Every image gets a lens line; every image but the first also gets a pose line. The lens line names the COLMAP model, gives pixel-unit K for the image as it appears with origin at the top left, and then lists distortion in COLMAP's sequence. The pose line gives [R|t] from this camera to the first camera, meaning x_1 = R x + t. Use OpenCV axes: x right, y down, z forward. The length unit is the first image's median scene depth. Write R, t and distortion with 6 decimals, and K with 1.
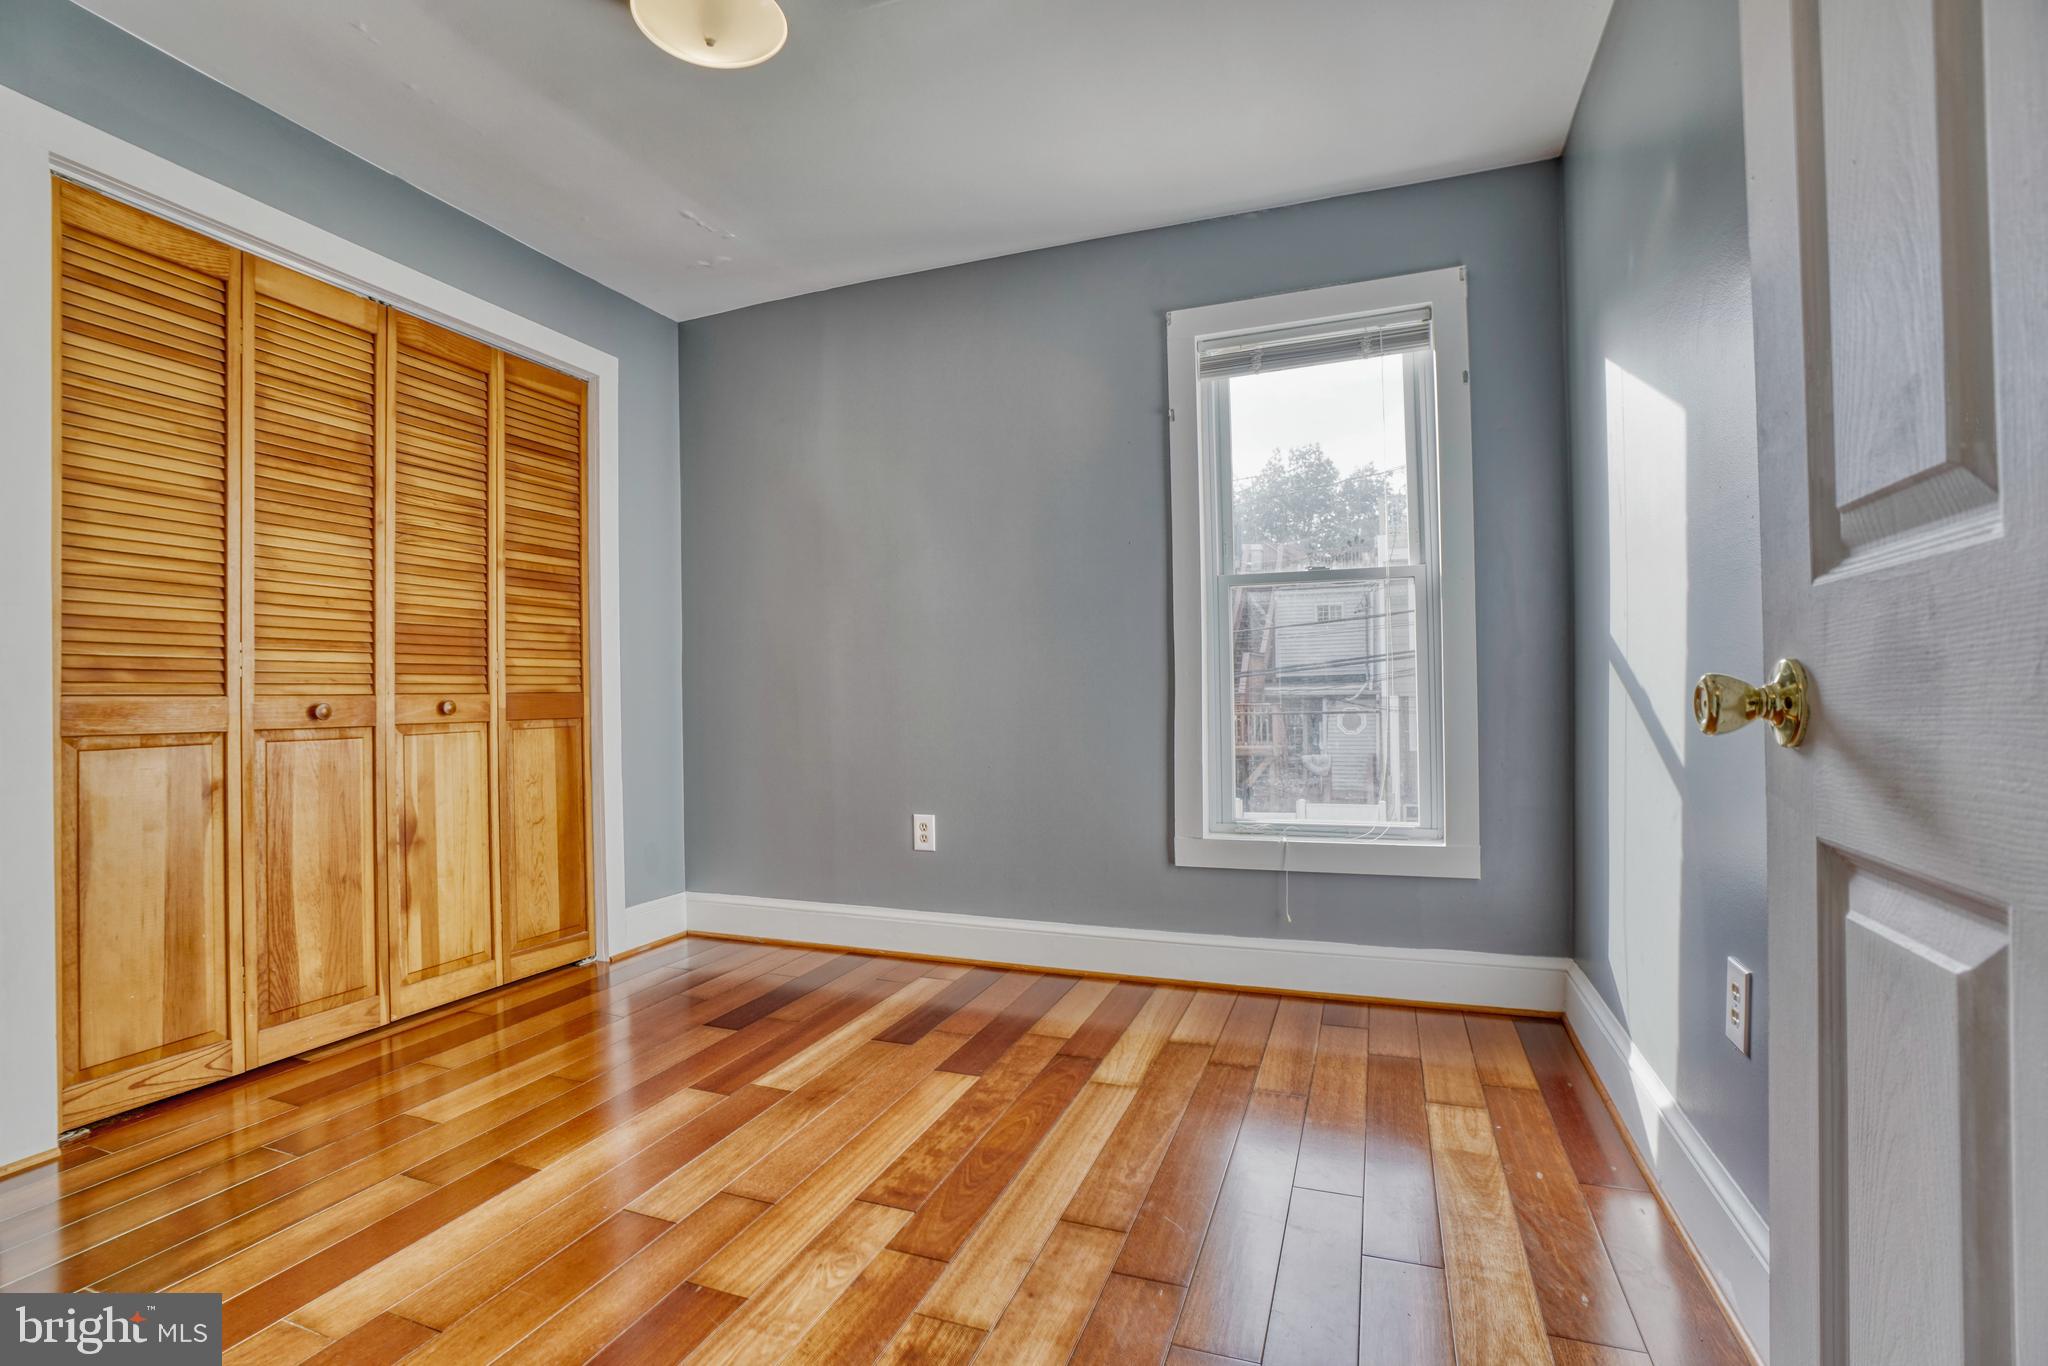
lens RADIAL K [[936.0, 0, 1003.3], [0, 936.0, 693.4], [0, 0, 1]] dist [-0.069381, 0.025076]
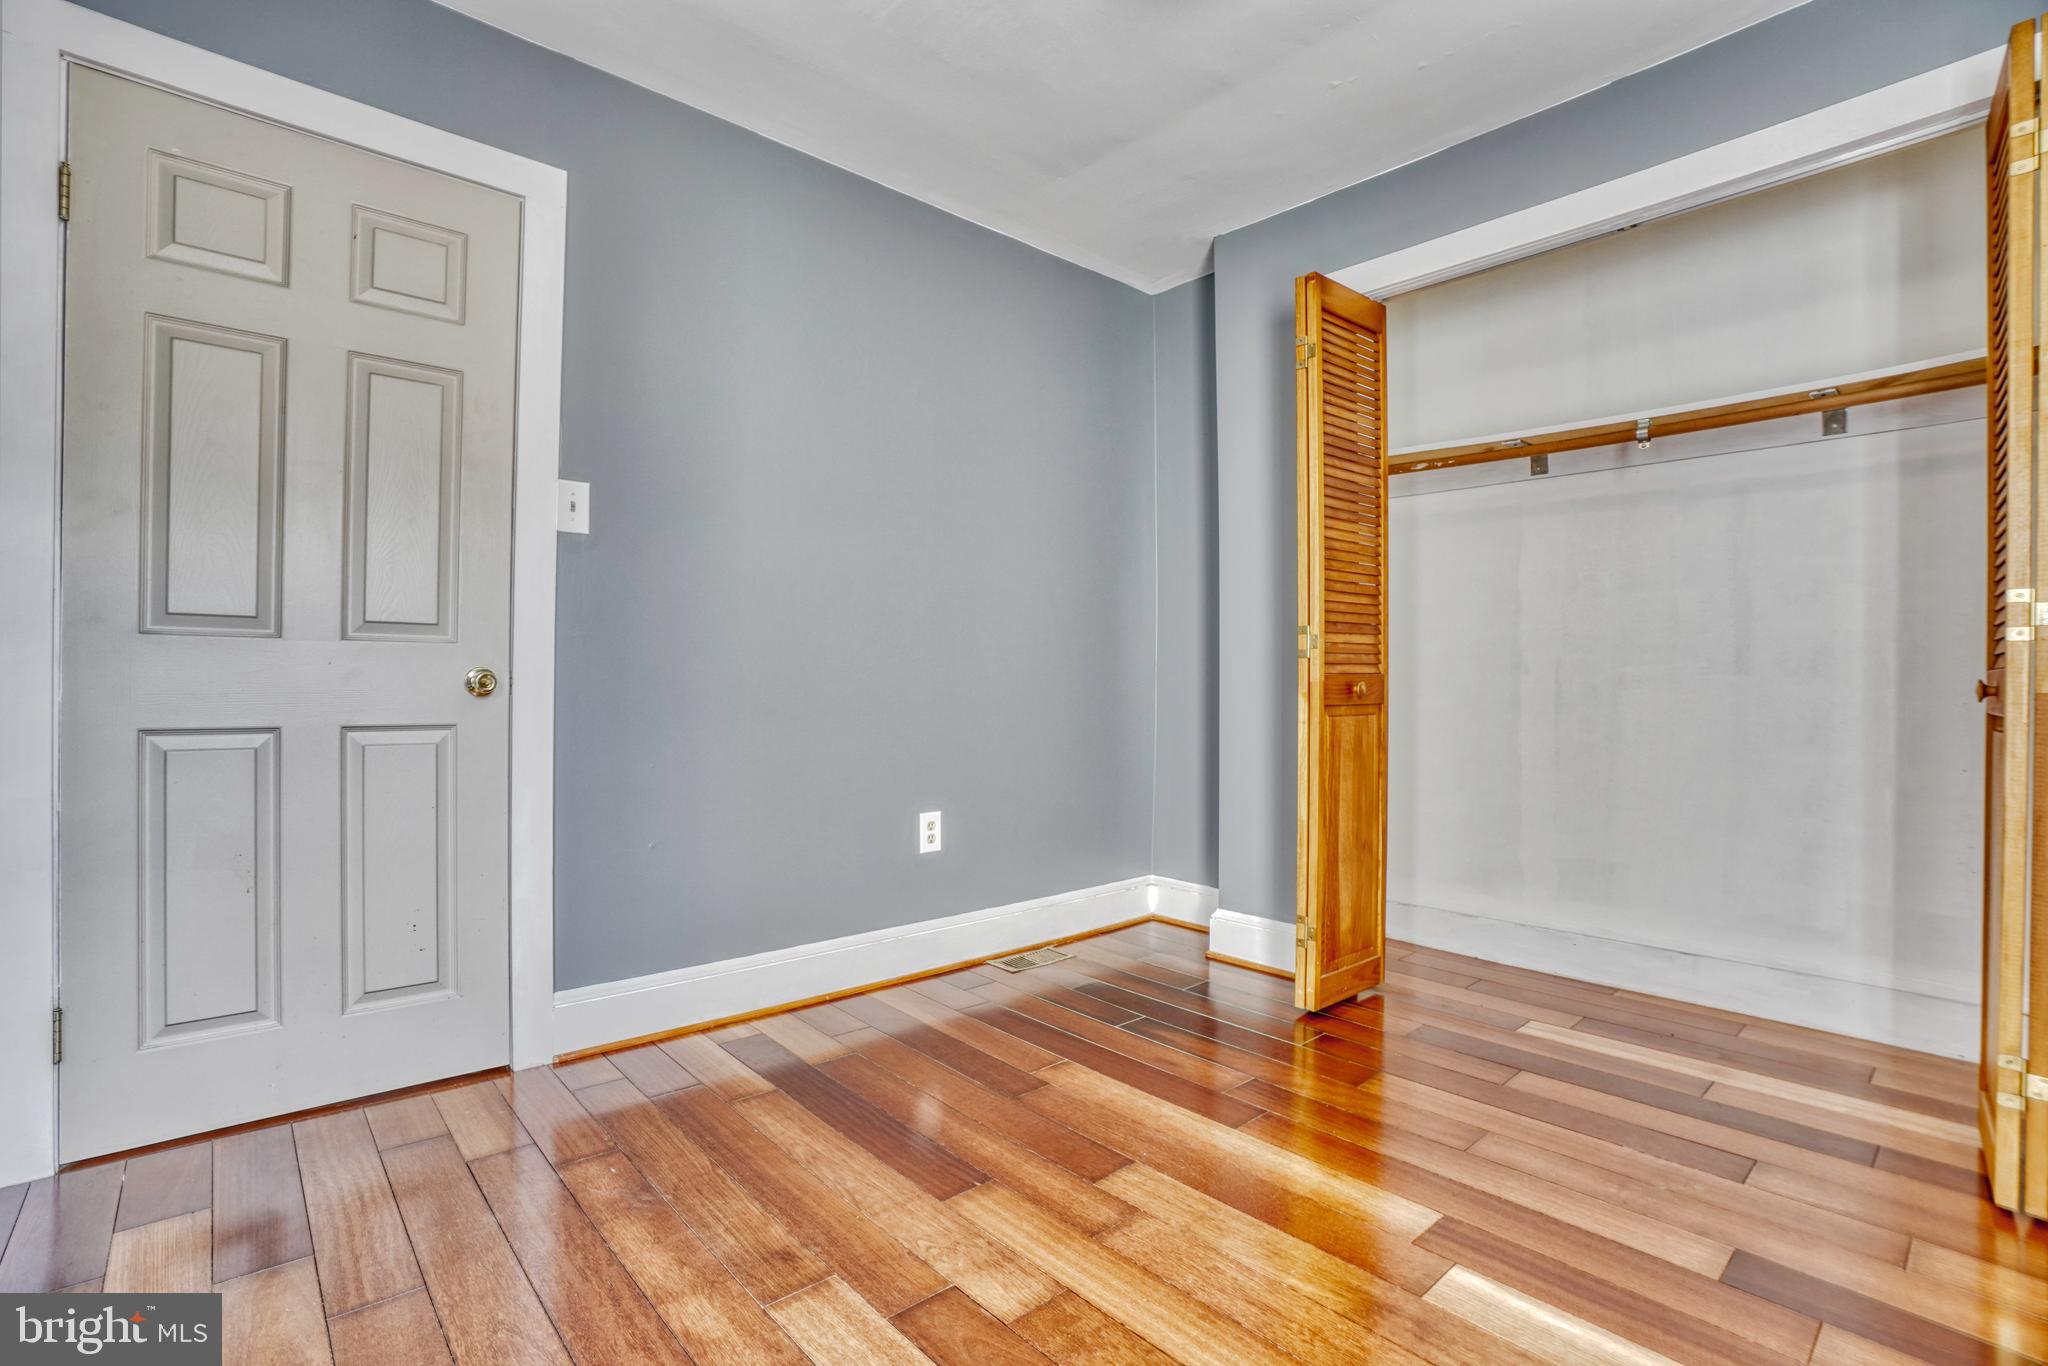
lens RADIAL K [[936.0, 0, 1003.3], [0, 936.0, 693.4], [0, 0, 1]] dist [-0.069381, 0.025076]
pose [[-0.465165, 0.014043, -0.885113, 0.634473], [0.003423, 0.999895, 0.014065, 0.007671], [0.885218, 0.003513, -0.465164, 1.451308]]
